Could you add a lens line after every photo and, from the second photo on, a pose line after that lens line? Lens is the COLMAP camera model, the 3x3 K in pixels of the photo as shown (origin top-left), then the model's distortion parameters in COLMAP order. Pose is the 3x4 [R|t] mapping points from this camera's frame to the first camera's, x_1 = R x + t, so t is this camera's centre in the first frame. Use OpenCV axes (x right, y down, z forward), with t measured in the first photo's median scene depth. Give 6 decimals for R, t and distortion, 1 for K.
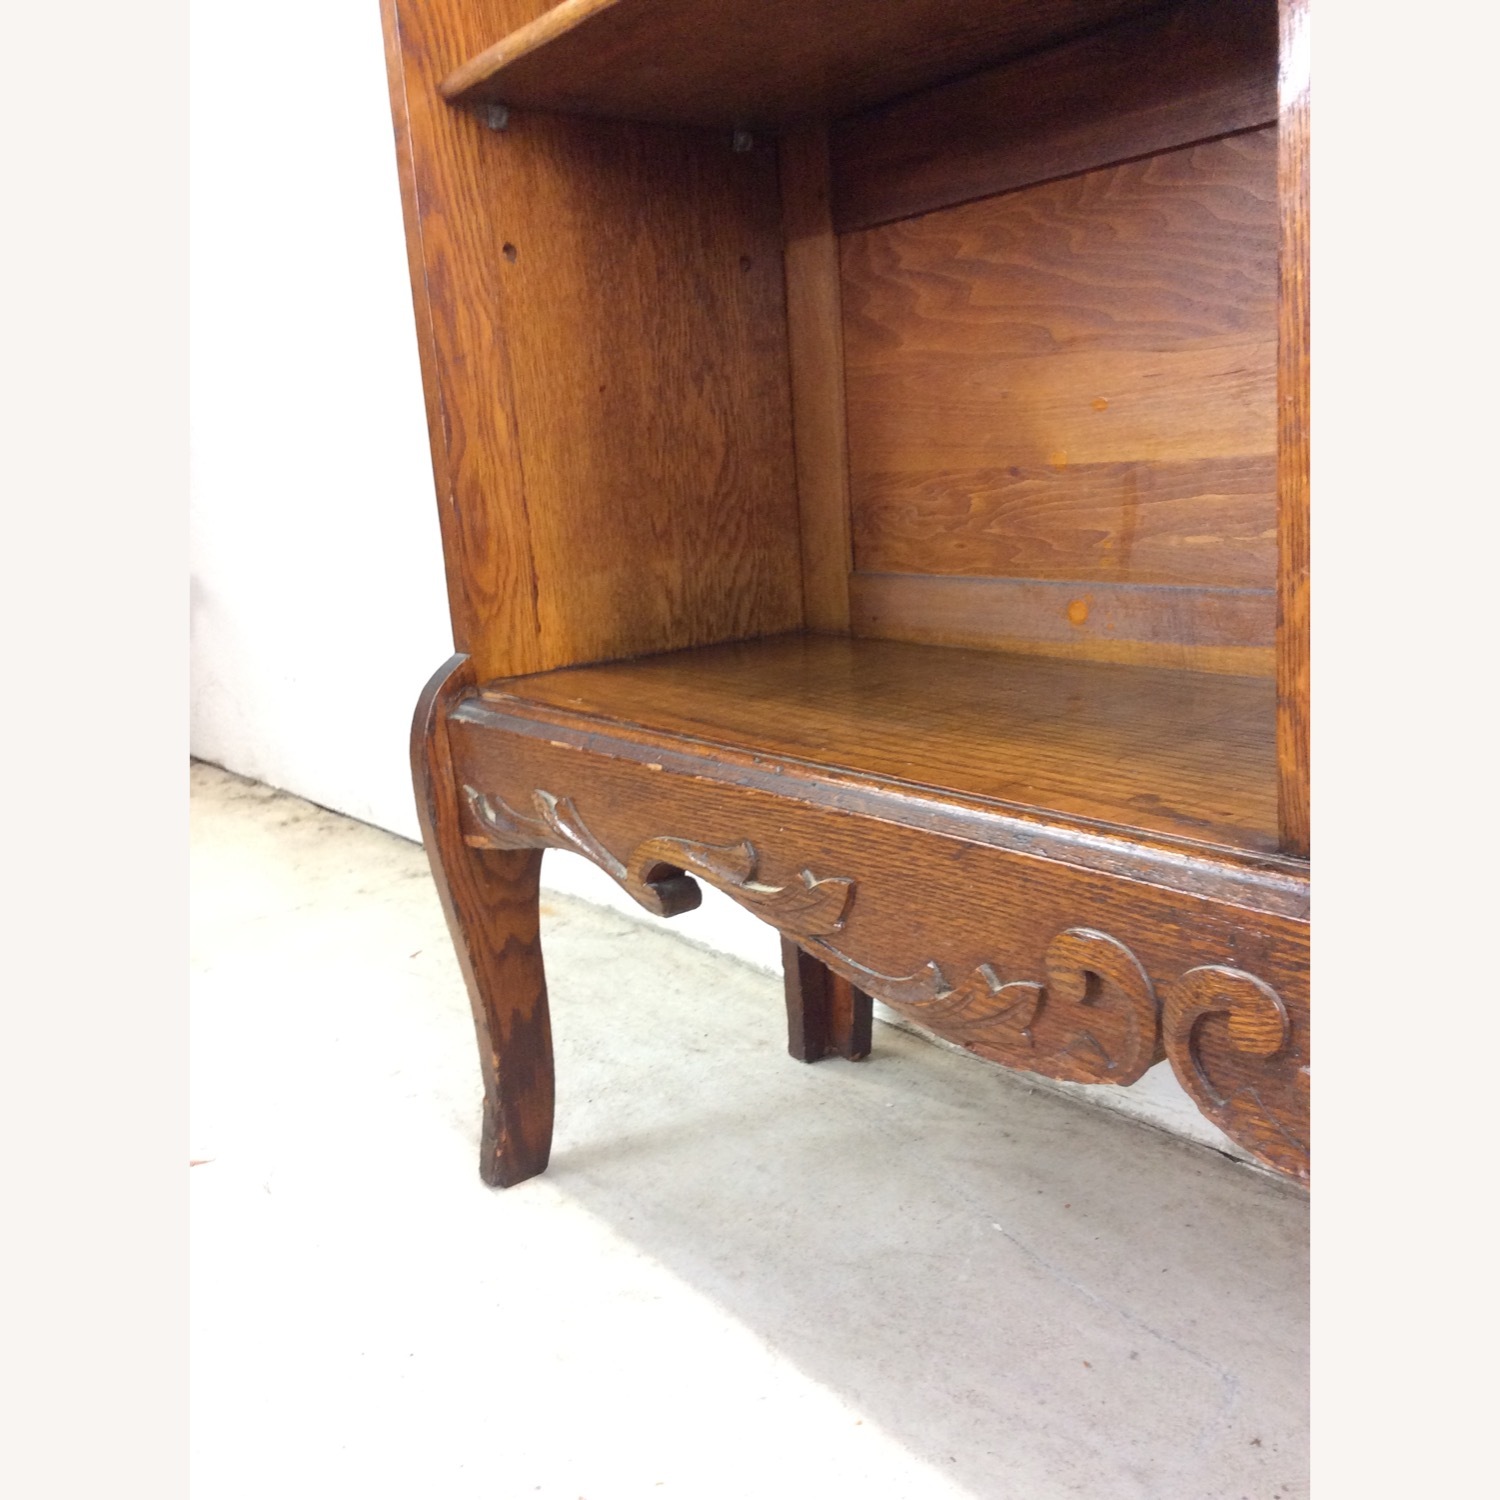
lens RADIAL K [[1359.6, 0, 754.4], [0, 1359.6, 748.7], [0, 0, 1]] dist [0.034721, 0.000000]
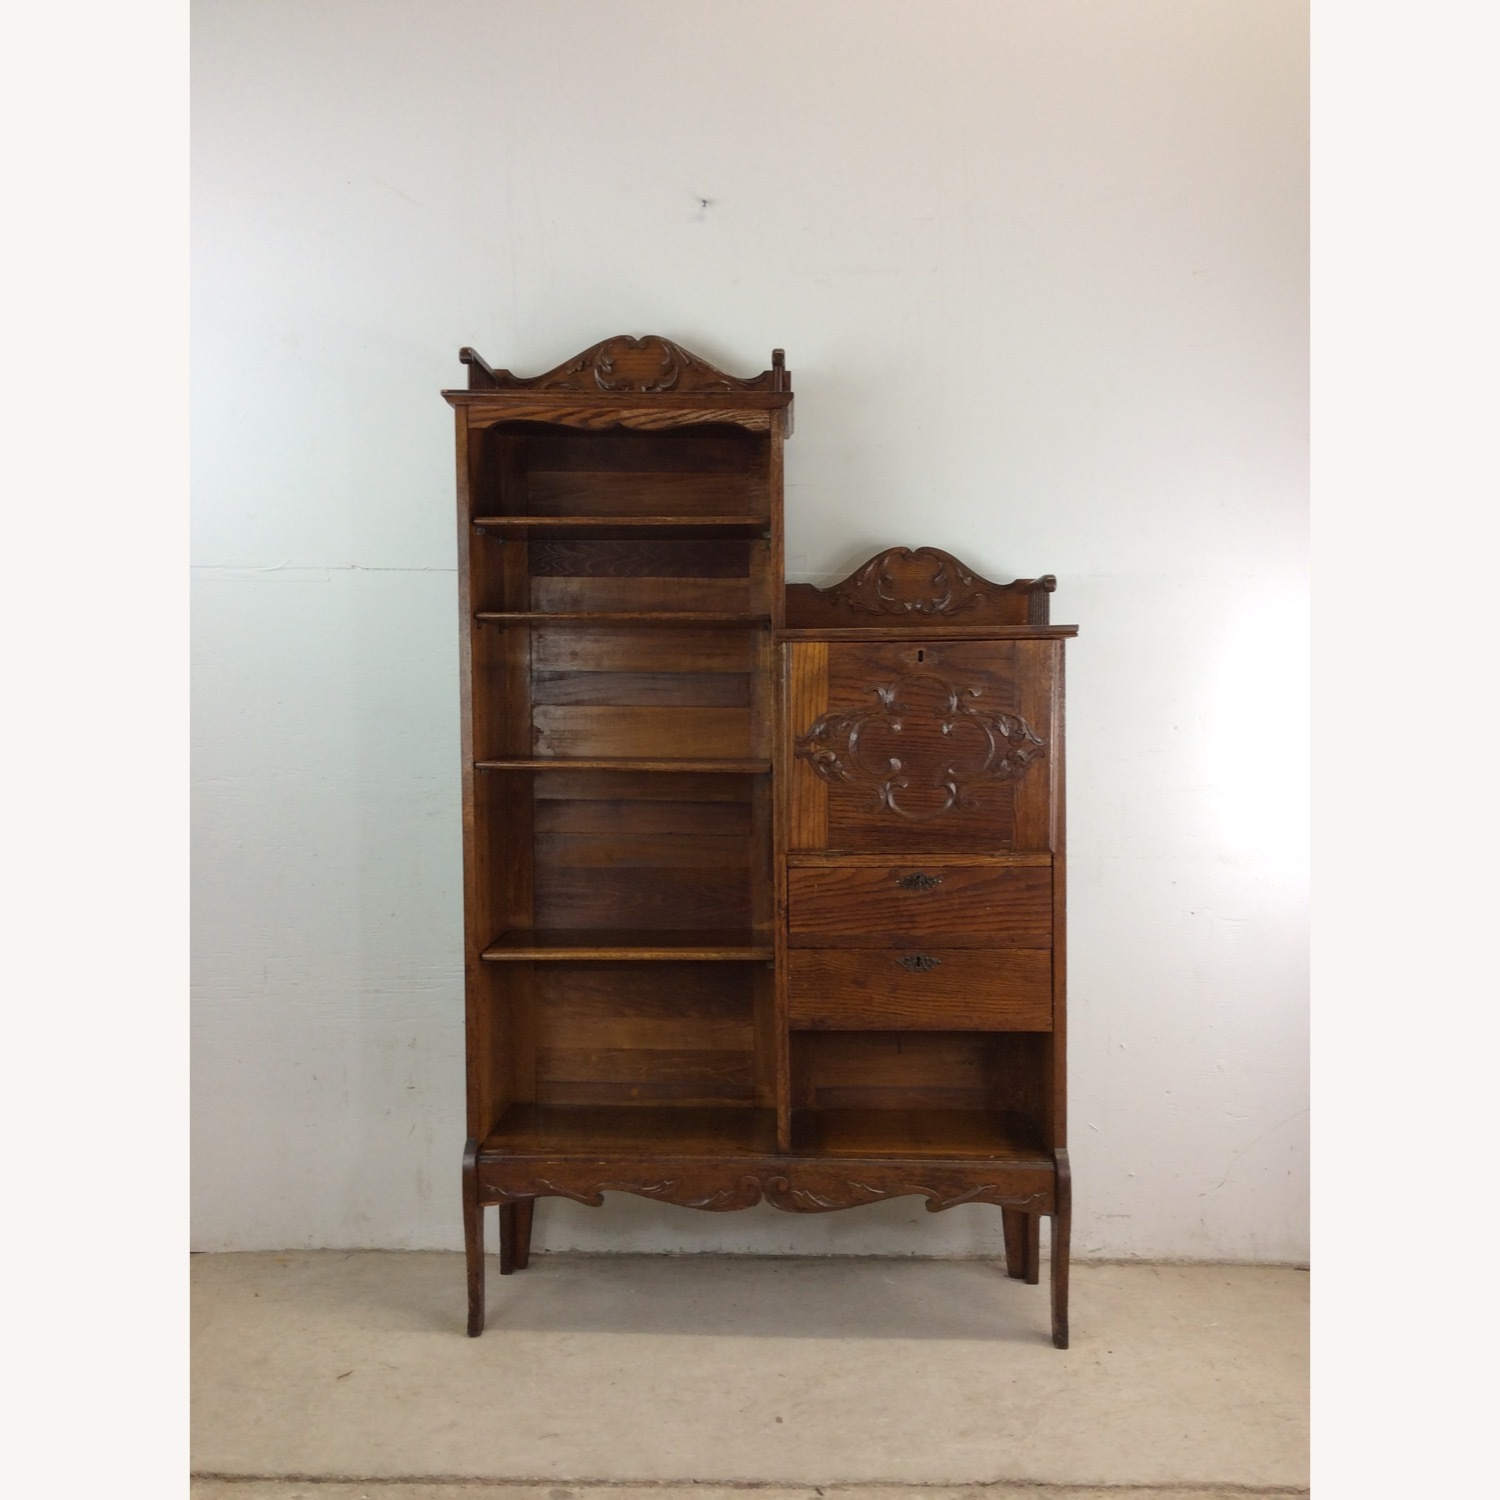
lens RADIAL K [[1359.6, 0, 739.7], [0, 1359.6, 759.0], [0, 0, 1]] dist [0.034721, 0.000000]
pose [[0.650553, 0.030138, 0.758863, -2.528018], [0.118159, 0.983028, -0.140335, -0.472423], [-0.750213, 0.180962, 0.635951, -1.725088]]
